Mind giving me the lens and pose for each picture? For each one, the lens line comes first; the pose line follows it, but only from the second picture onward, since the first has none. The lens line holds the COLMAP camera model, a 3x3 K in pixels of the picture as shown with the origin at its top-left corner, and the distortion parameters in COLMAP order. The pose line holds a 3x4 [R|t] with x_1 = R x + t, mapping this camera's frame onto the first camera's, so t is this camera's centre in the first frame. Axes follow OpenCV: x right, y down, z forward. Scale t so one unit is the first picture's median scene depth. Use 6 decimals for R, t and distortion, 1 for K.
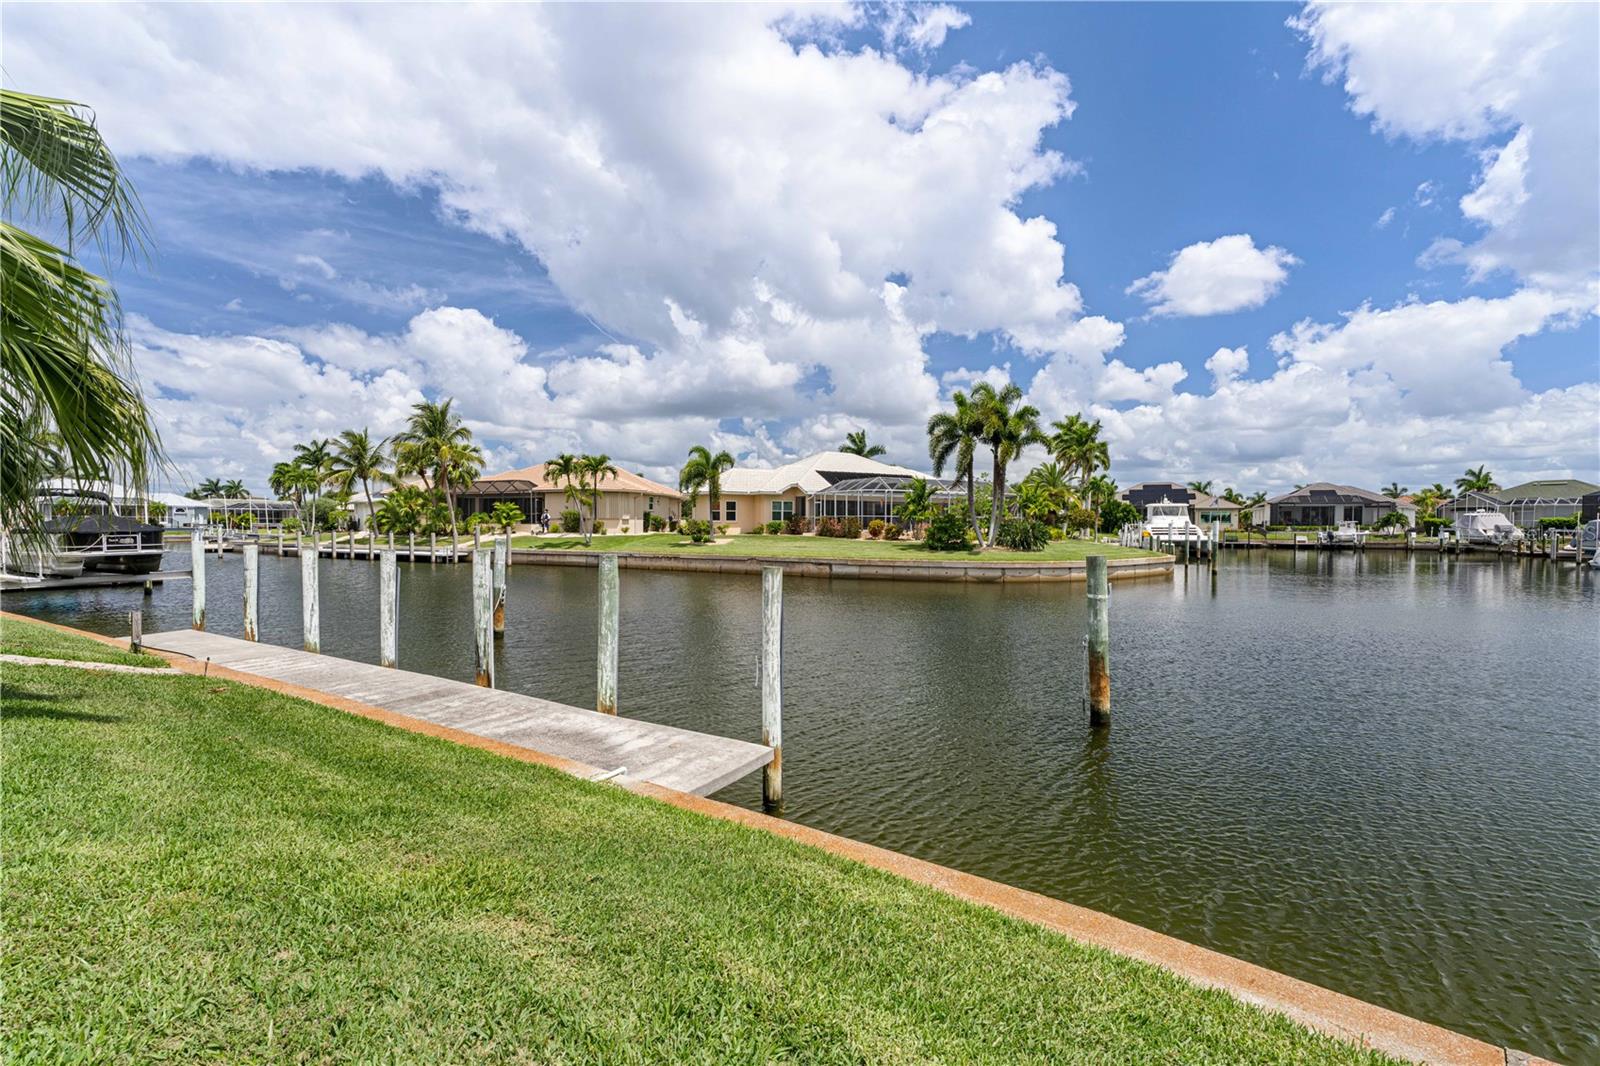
lens RADIAL K [[731.6, 0, 803.0], [0, 731.6, 534.4], [0, 0, 1]] dist [-0.009939, 0.010004]
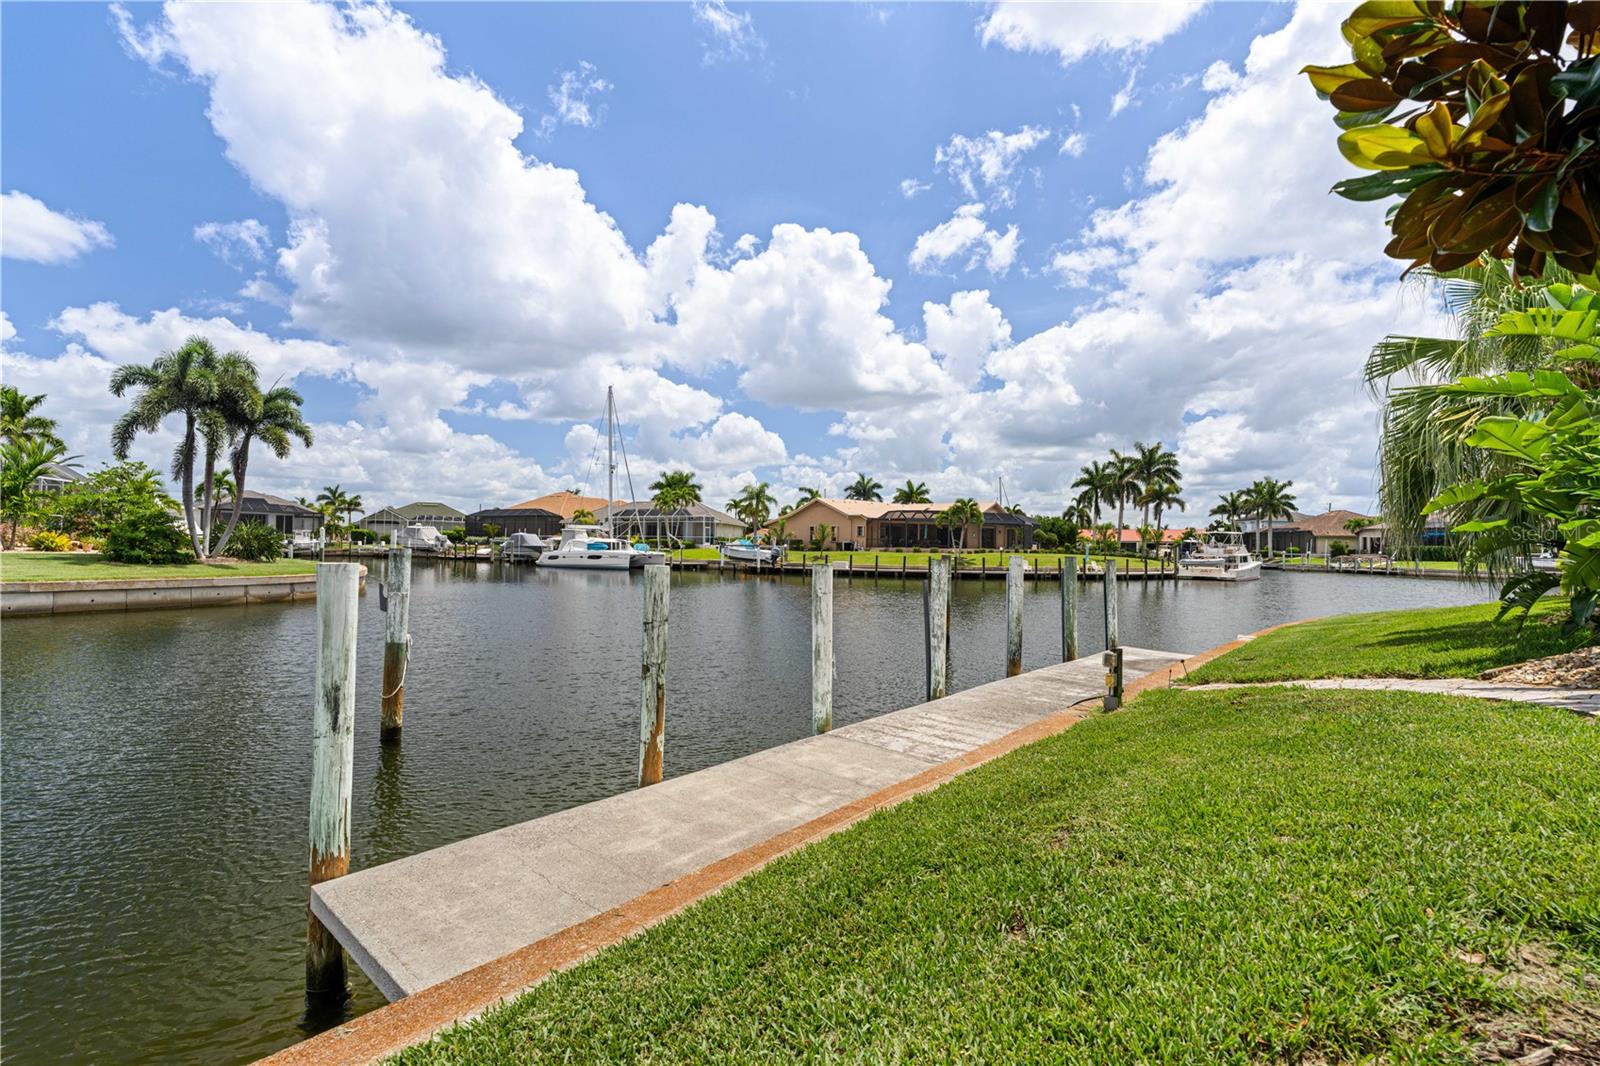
lens RADIAL K [[731.6, 0, 803.0], [0, 731.6, 534.4], [0, 0, 1]] dist [-0.009939, 0.010004]
pose [[0.163936, 0.014387, 0.986366, -0.161296], [-0.003658, 0.999896, -0.013976, 0.000247], [-0.986464, -0.001317, 0.163972, 0.110377]]
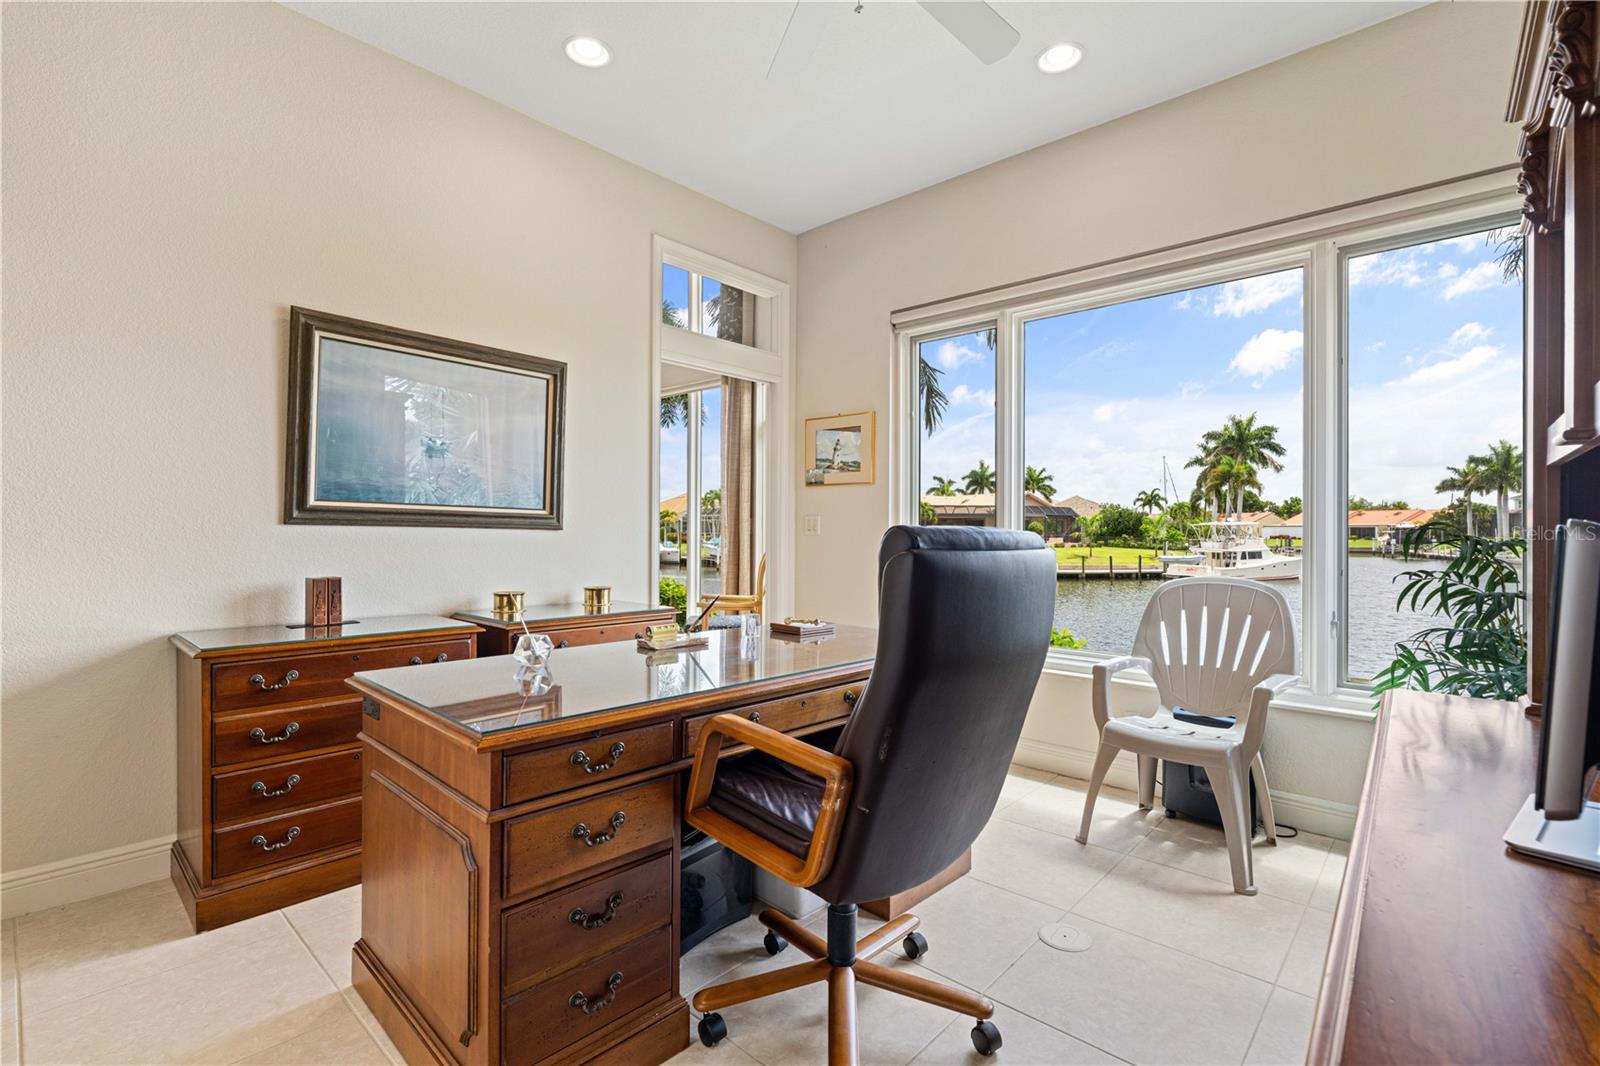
lens RADIAL K [[734.4, 0, 800.0], [0, 734.4, 533.0], [0, 0, 1]] dist [-0.003225, 0.000481]
pose [[0.528597, -0.005783, 0.848854, -0.087677], [0.010376, 0.999946, 0.000351, -0.008604], [-0.848810, 0.008622, 0.528628, -0.190833]]
